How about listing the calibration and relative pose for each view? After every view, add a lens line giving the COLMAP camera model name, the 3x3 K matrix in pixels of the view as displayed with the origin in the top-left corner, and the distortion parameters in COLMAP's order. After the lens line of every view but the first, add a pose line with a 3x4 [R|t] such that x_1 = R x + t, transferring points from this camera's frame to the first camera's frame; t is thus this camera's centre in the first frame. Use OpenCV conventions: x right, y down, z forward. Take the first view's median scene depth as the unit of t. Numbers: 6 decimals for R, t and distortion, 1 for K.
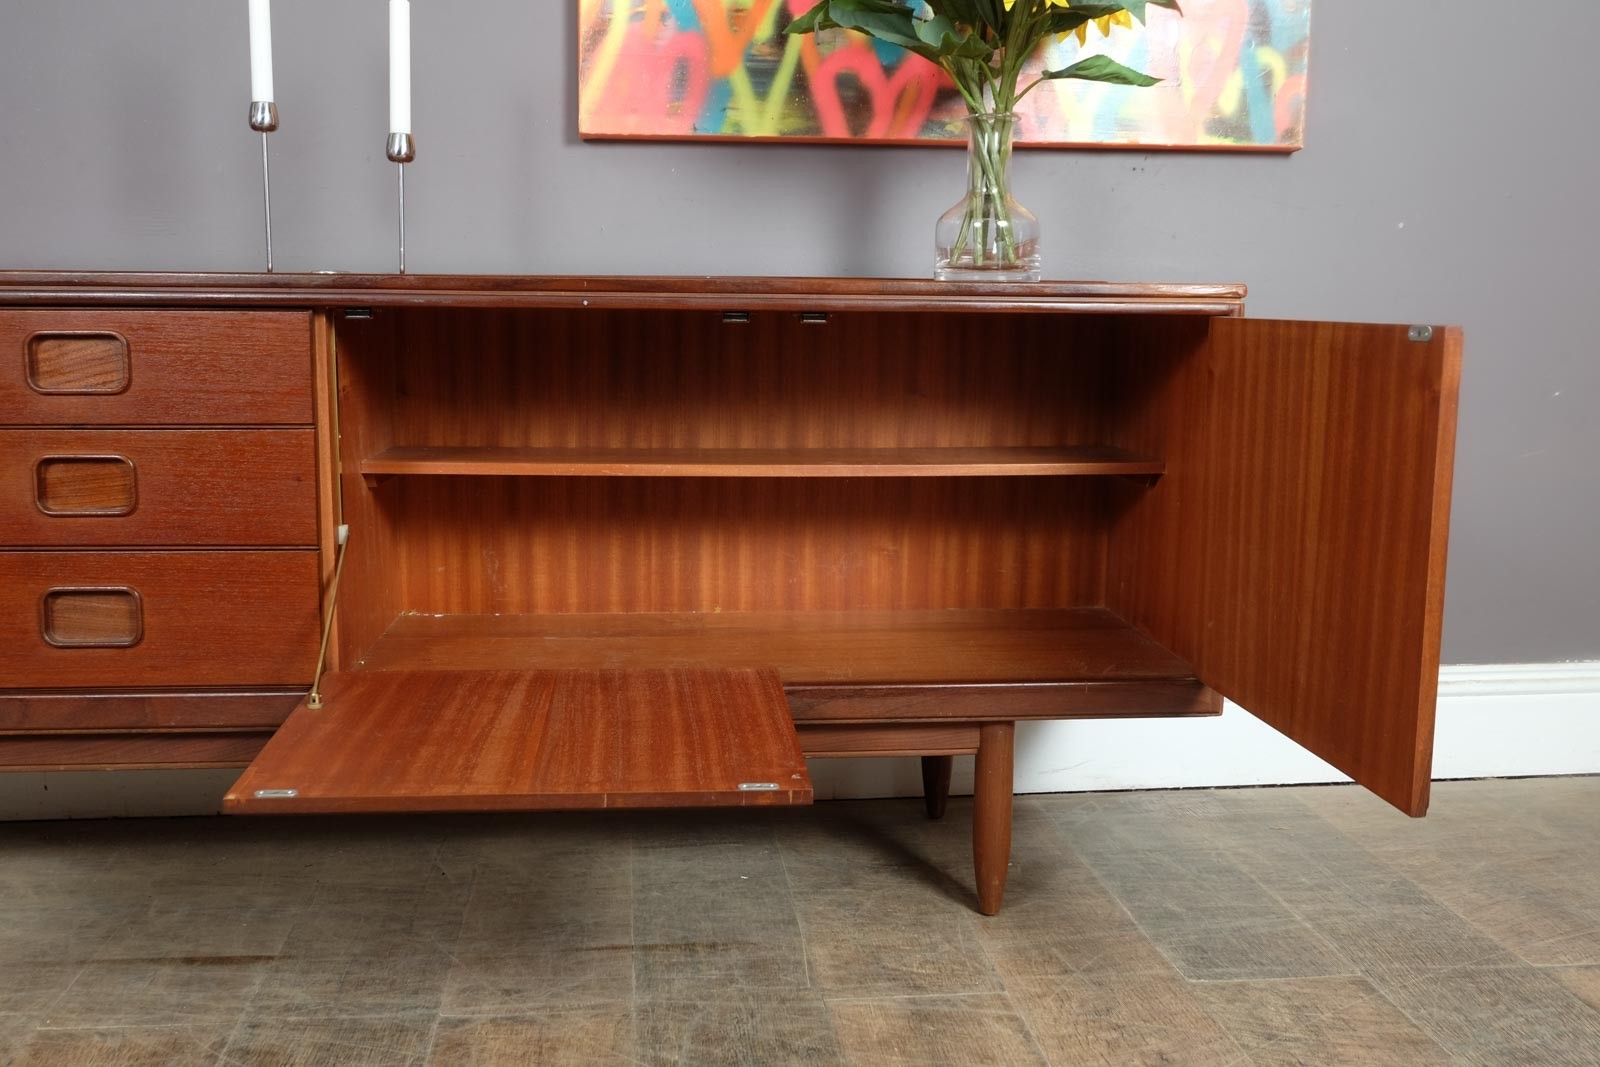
lens RADIAL K [[1544.9, 0, 804.5], [0, 1544.9, 544.0], [0, 0, 1]] dist [-0.027964, 0.013445]
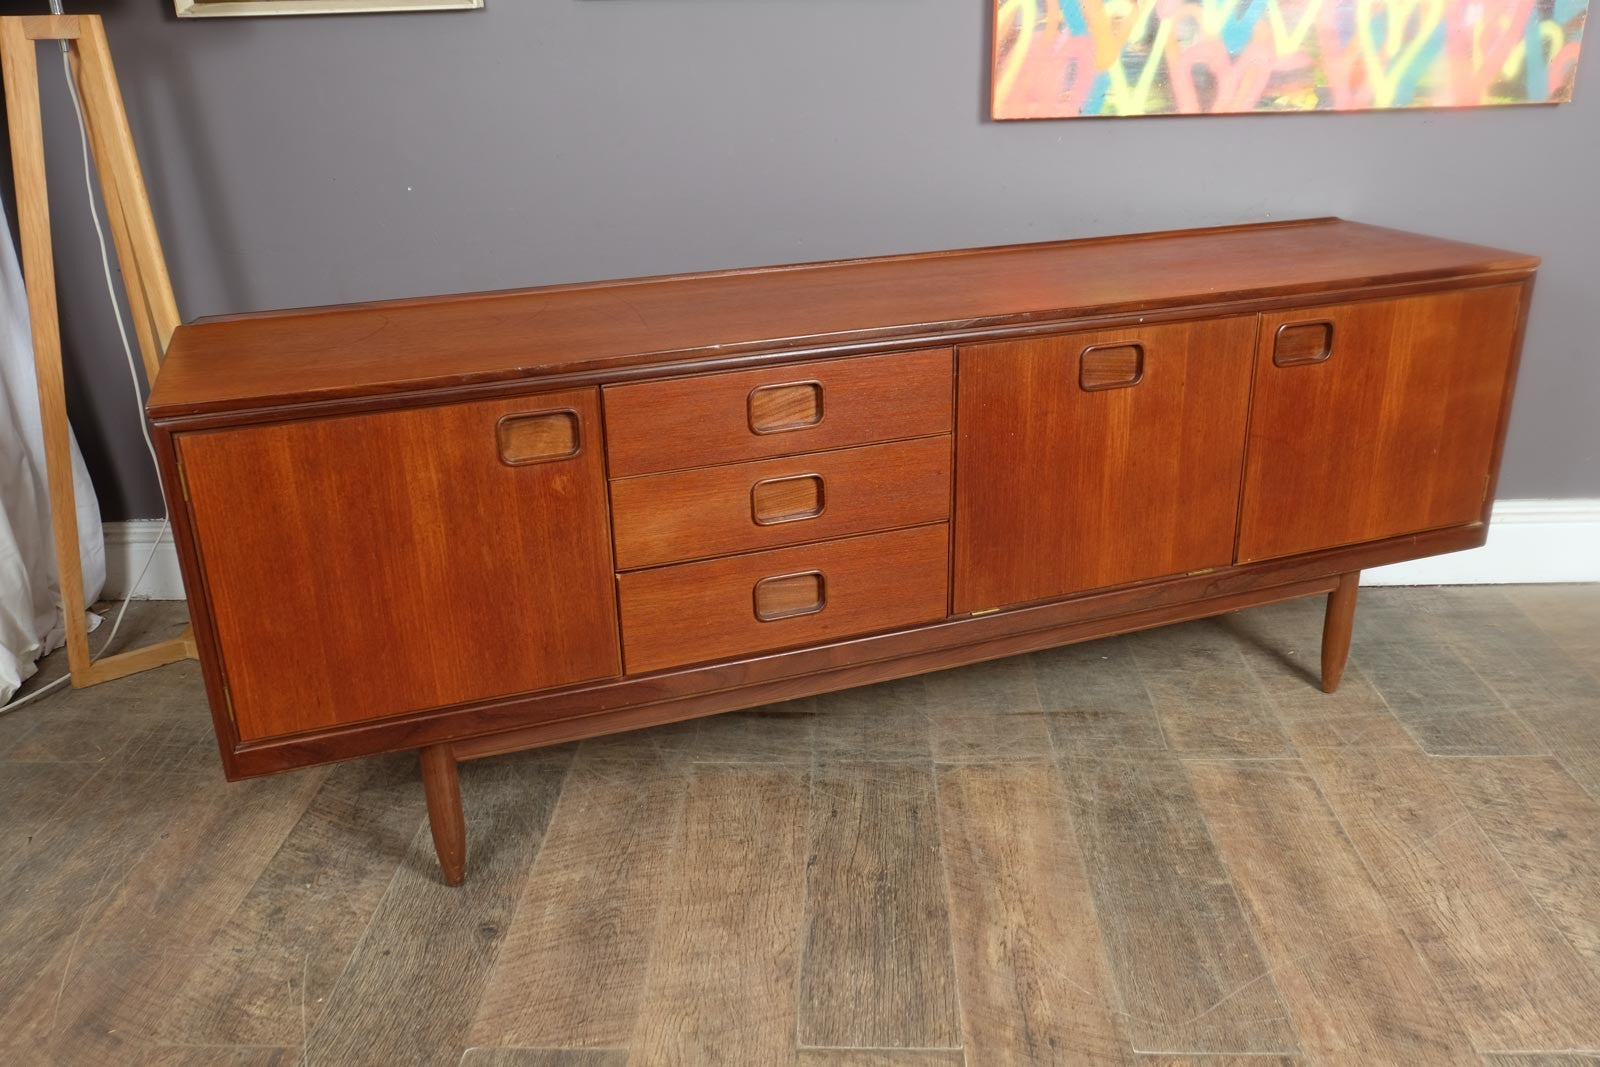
lens RADIAL K [[1338.1, 0, 803.2], [0, 1338.1, 538.0], [0, 0, 1]] dist [-0.010960, 0.002932]
pose [[0.988198, 0.020128, -0.151854, -0.151336], [0.015547, 0.973031, 0.230149, -0.220808], [0.152391, -0.229793, 0.961235, -0.276183]]
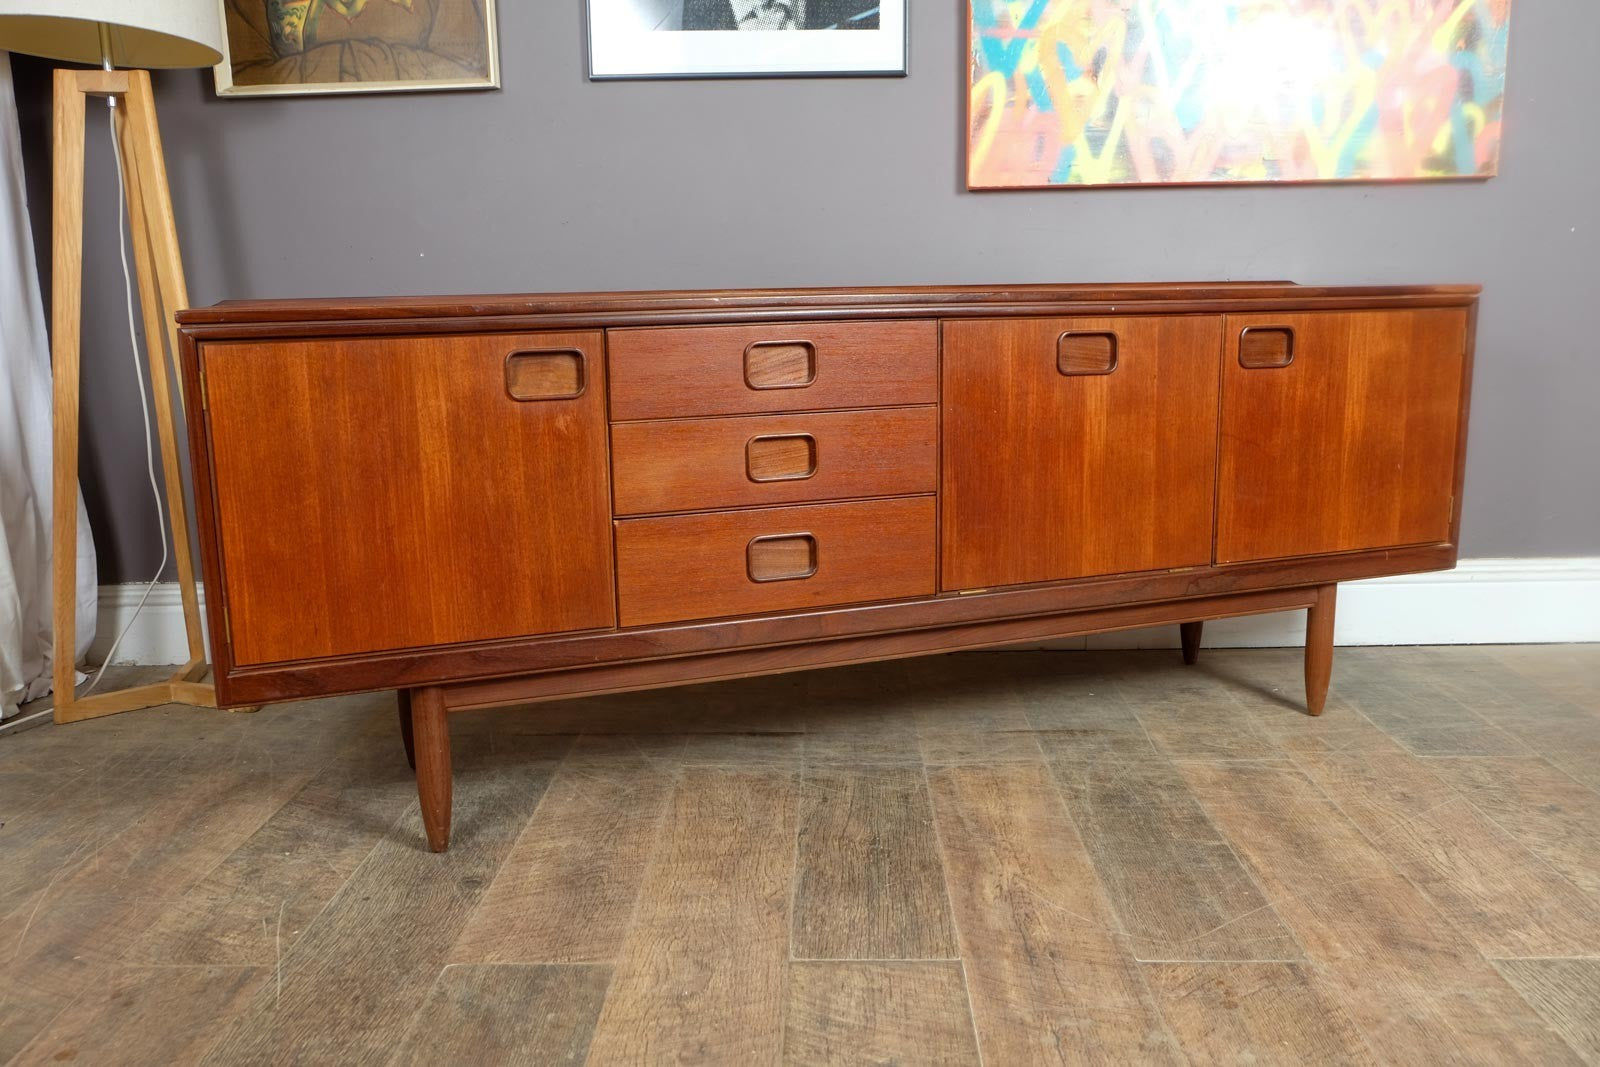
lens RADIAL K [[1335.7, 0, 804.2], [0, 1335.7, 548.4], [0, 0, 1]] dist [-0.007185, -0.006408]
pose [[0.990415, -0.003827, -0.138071, -0.154662], [0.009956, 0.998994, 0.043732, 0.020269], [0.137765, -0.044688, 0.989456, -0.340793]]
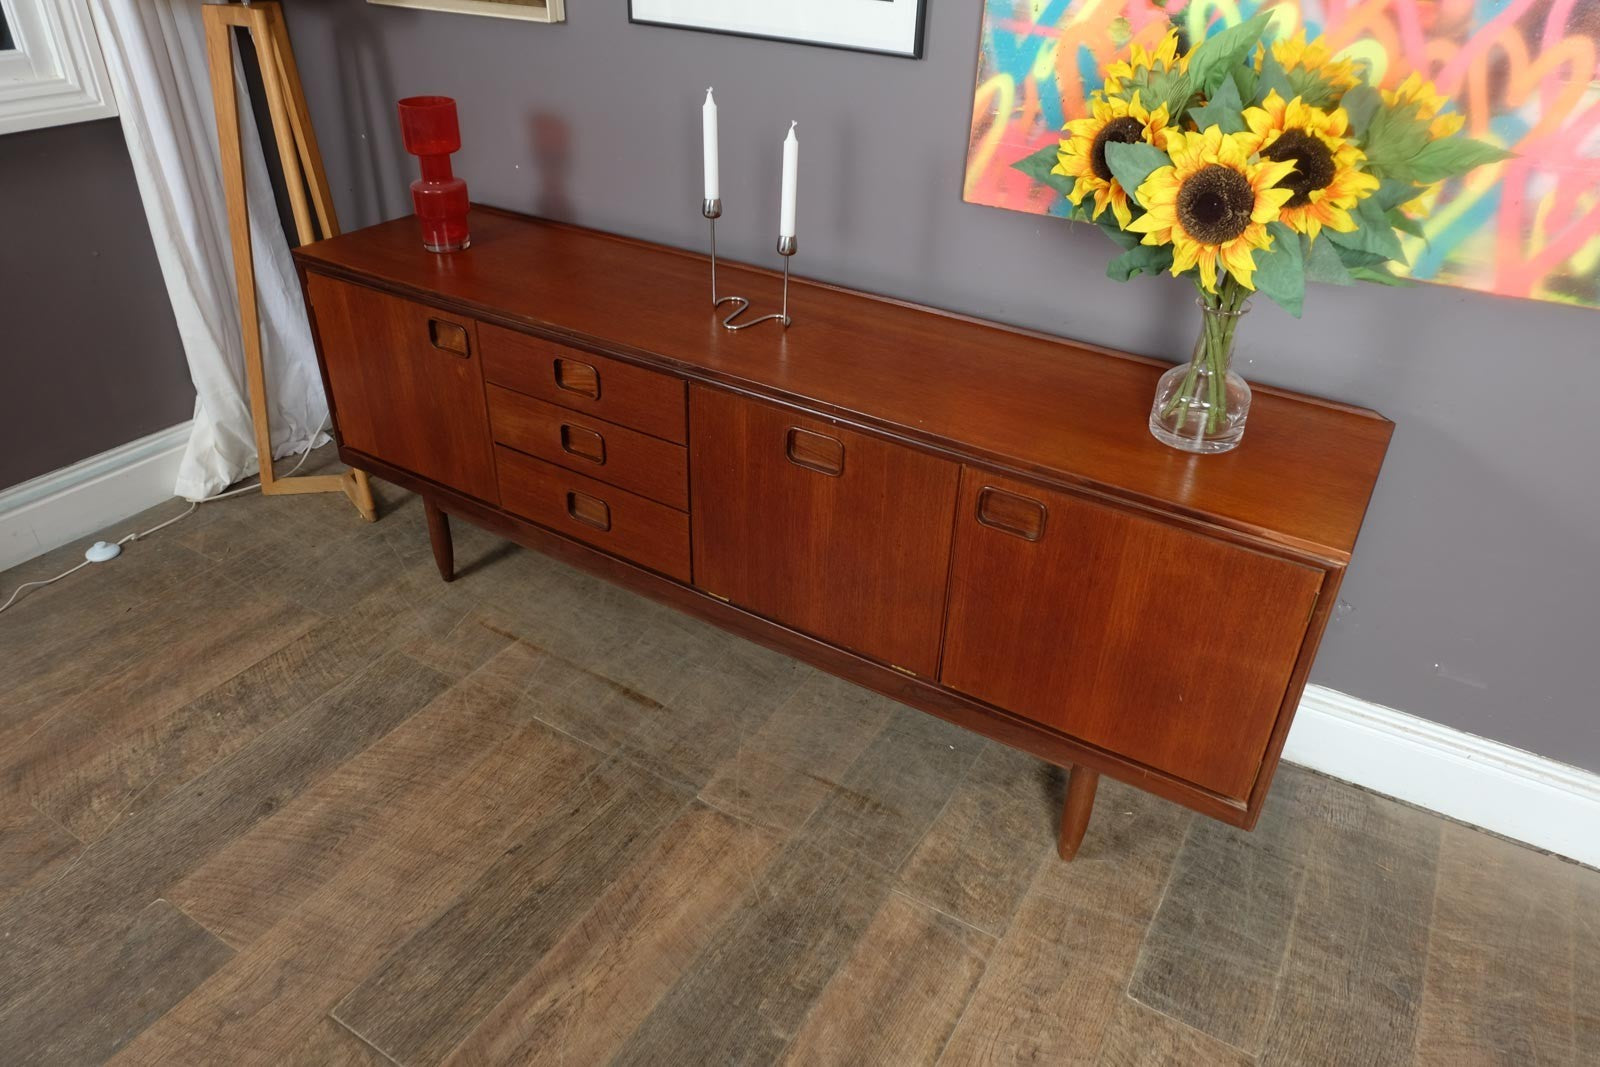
lens RADIAL K [[1085.4, 0, 800.0], [0, 1085.4, 533.5], [0, 0, 1]] dist [-0.064482, 0.064172]
pose [[0.795446, 0.330605, -0.507904, 0.359869], [-0.107520, 0.901784, 0.418600, -0.461273], [0.596411, -0.278364, 0.752867, 0.197582]]
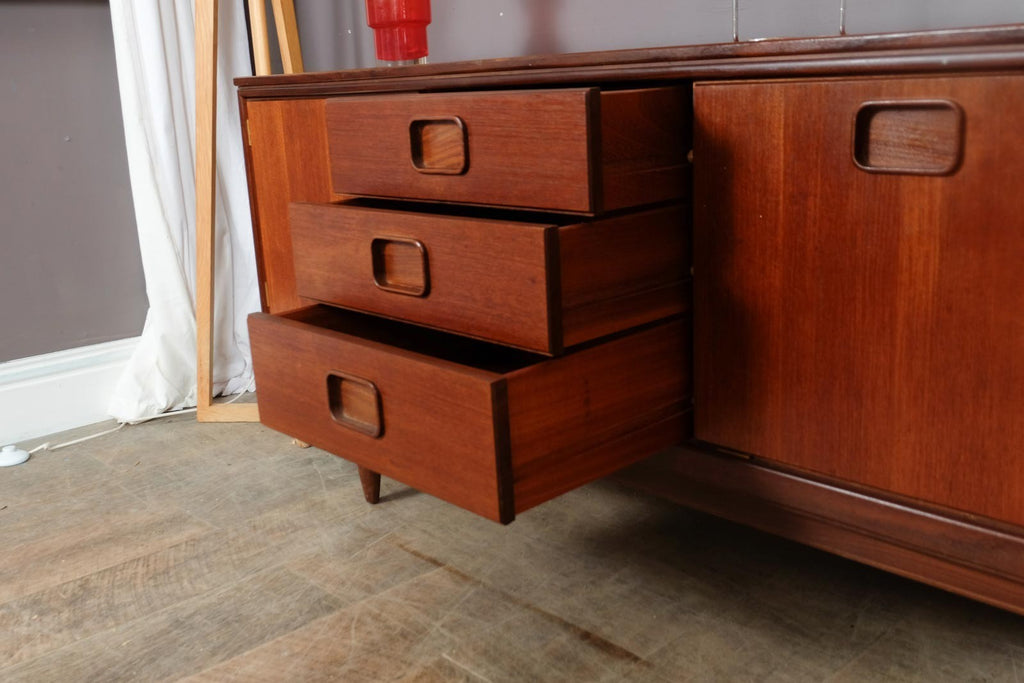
lens RADIAL K [[1032.8, 0, 530.4], [0, 1032.8, 351.0], [0, 0, 1]] dist [-0.057355, 0.028641]
pose [[0.613709, 0.164769, -0.772148, 0.160405], [-0.068333, 0.985396, 0.155963, -0.072276], [0.786570, -0.042952, 0.616006, 0.472807]]
